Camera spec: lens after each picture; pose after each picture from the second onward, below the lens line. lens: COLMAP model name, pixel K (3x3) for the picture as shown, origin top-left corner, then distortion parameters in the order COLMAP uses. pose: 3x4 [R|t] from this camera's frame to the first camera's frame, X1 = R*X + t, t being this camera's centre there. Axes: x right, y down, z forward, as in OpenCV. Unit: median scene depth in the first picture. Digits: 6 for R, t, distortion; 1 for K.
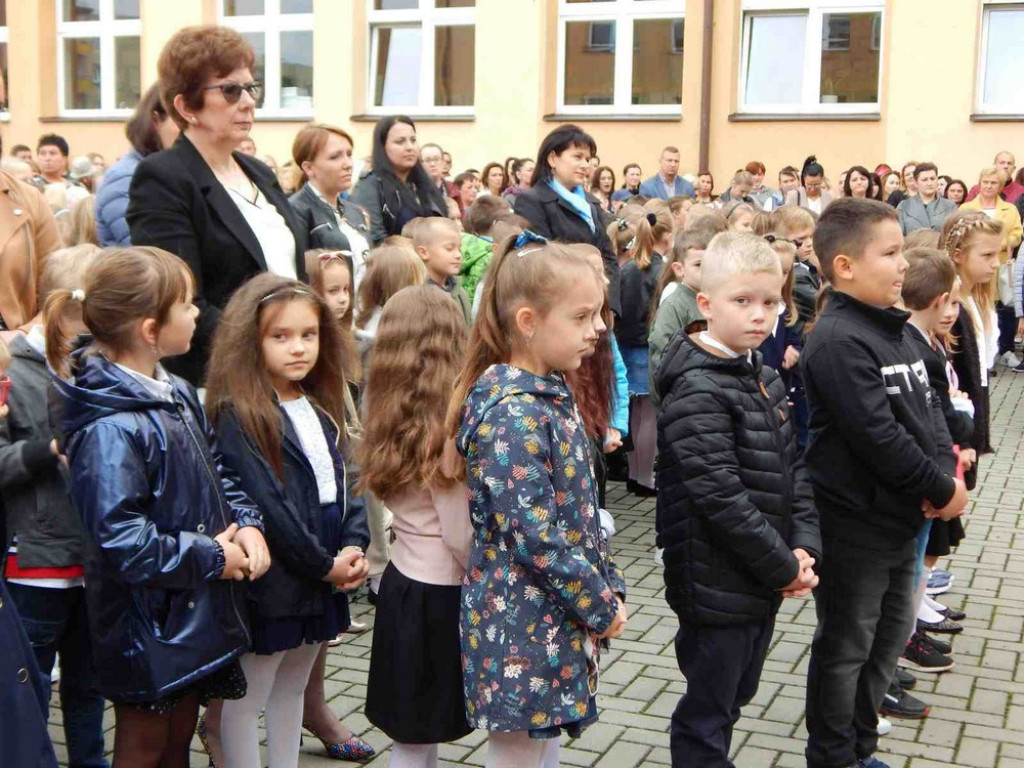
lens RADIAL K [[1437.1, 0, 508.8], [0, 1437.1, 303.0], [0, 0, 1]] dist [0.036703, -0.013599]
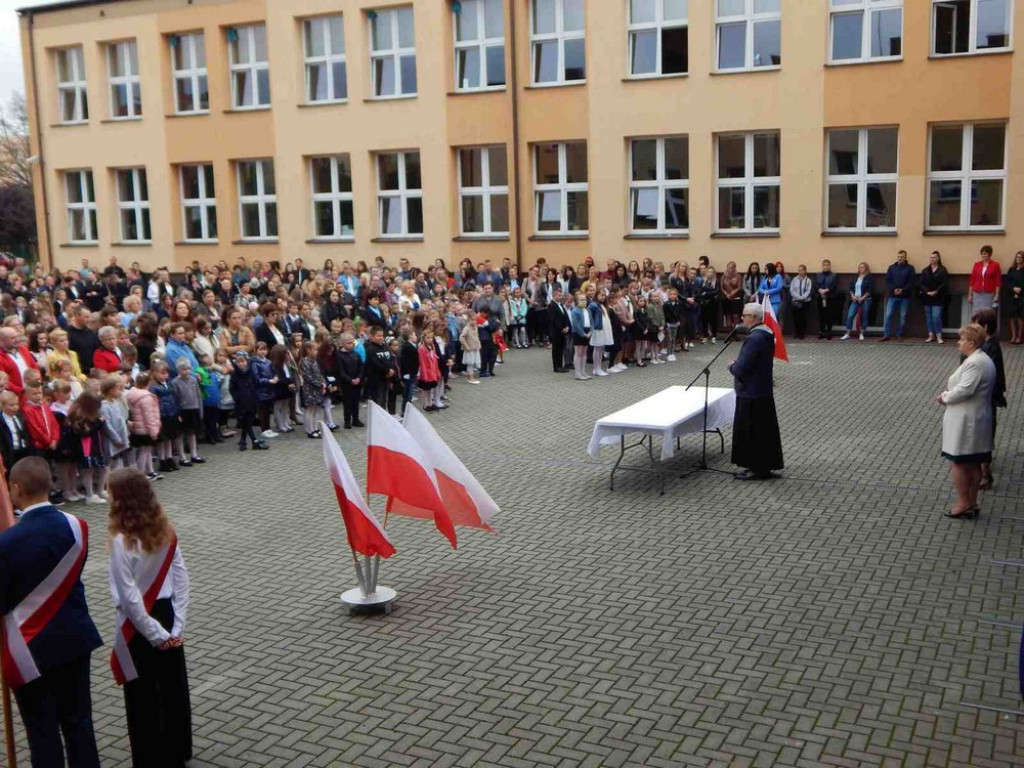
lens RADIAL K [[1152.8, 0, 512.5], [0, 1152.8, 340.7], [0, 0, 1]] dist [0.017619, 0.005354]
pose [[0.996533, -0.035736, -0.075134, 0.300184], [0.038764, 0.998478, 0.039243, -0.046351], [0.073617, -0.042019, 0.996401, -0.965971]]
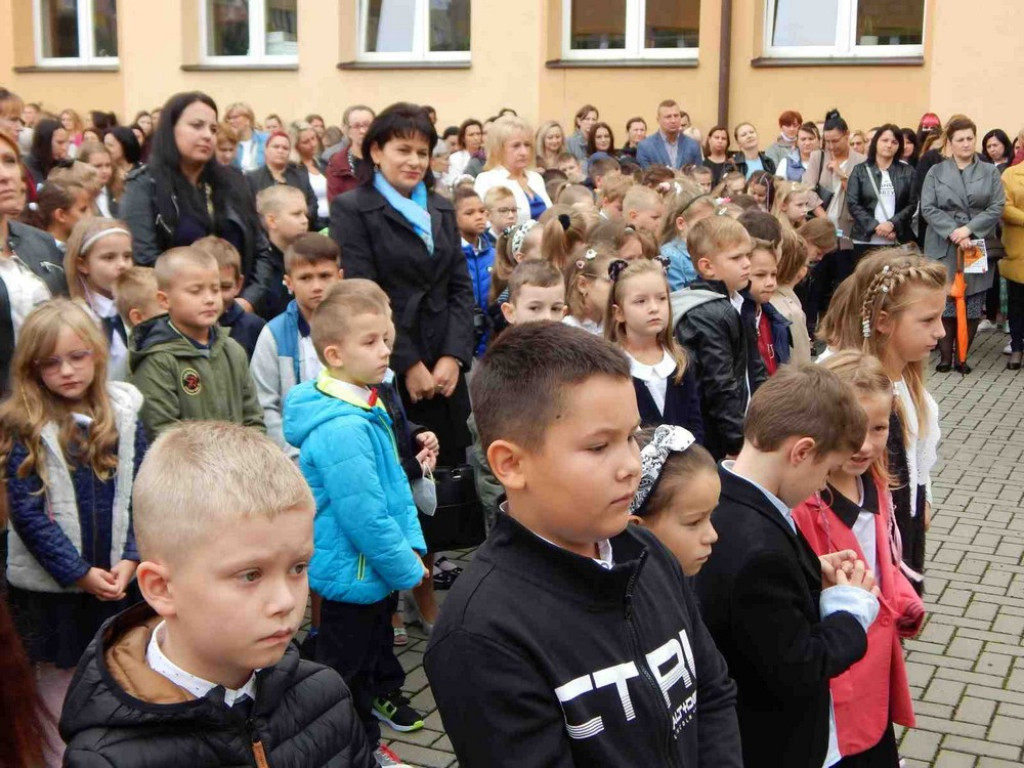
lens RADIAL K [[1418.1, 0, 512.0], [0, 1418.1, 384.0], [0, 0, 1]] dist [0.030278, -0.092519]
pose [[0.998383, 0.002734, -0.056774, 0.065339], [0.003103, 0.994733, 0.102456, -0.026333], [0.056755, -0.102466, 0.993116, 0.124751]]
